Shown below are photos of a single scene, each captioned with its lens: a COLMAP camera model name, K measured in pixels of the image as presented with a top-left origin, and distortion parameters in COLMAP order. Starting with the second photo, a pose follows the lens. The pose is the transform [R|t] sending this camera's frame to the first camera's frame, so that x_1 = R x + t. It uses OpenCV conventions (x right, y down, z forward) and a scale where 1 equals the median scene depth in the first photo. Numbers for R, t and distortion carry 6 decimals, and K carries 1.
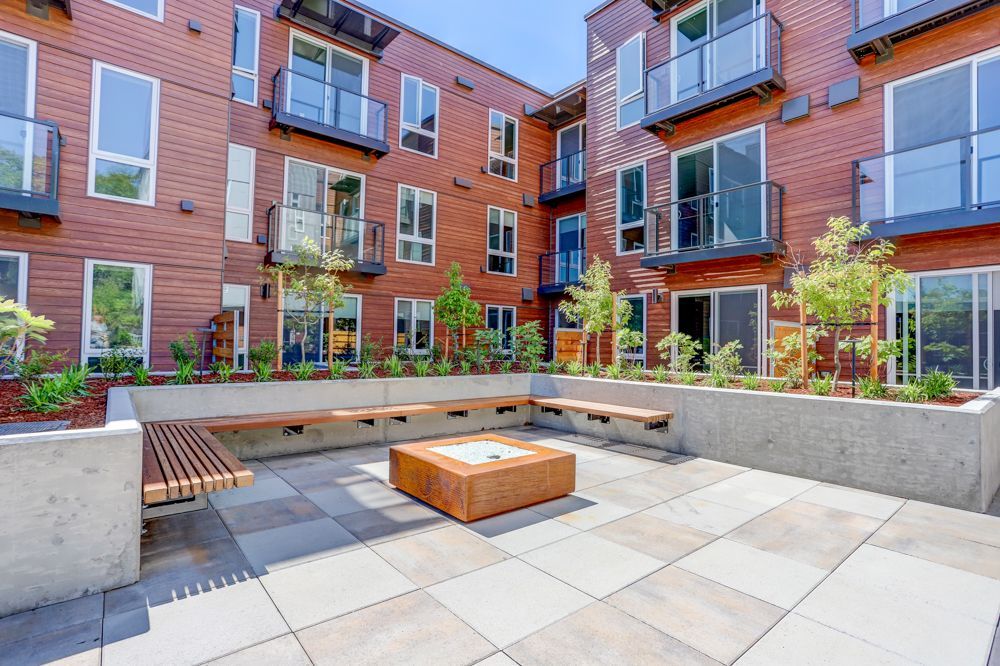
lens RADIAL K [[473.2, 0, 500.0], [0, 473.2, 333.0], [0, 0, 1]] dist [-0.063952, 0.032478]
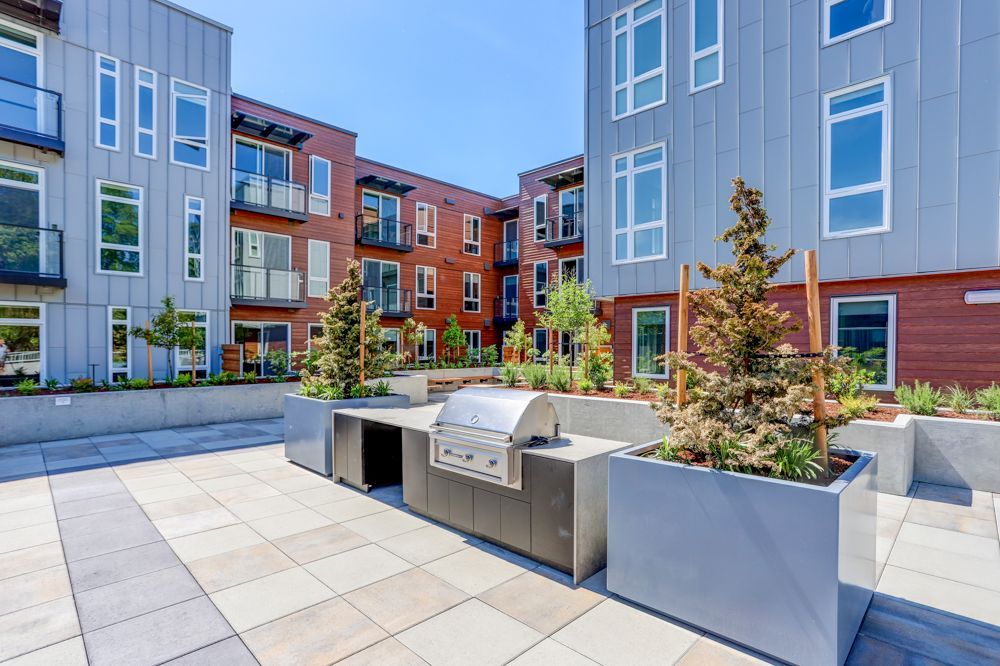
lens RADIAL K [[491.3, 0, 502.3], [0, 491.3, 331.0], [0, 0, 1]] dist [-0.066441, 0.037189]
pose [[0.994163, -0.010197, 0.107410, -0.078566], [0.010852, 0.999926, -0.005521, -0.044155], [-0.107346, 0.006655, 0.994199, -0.774354]]
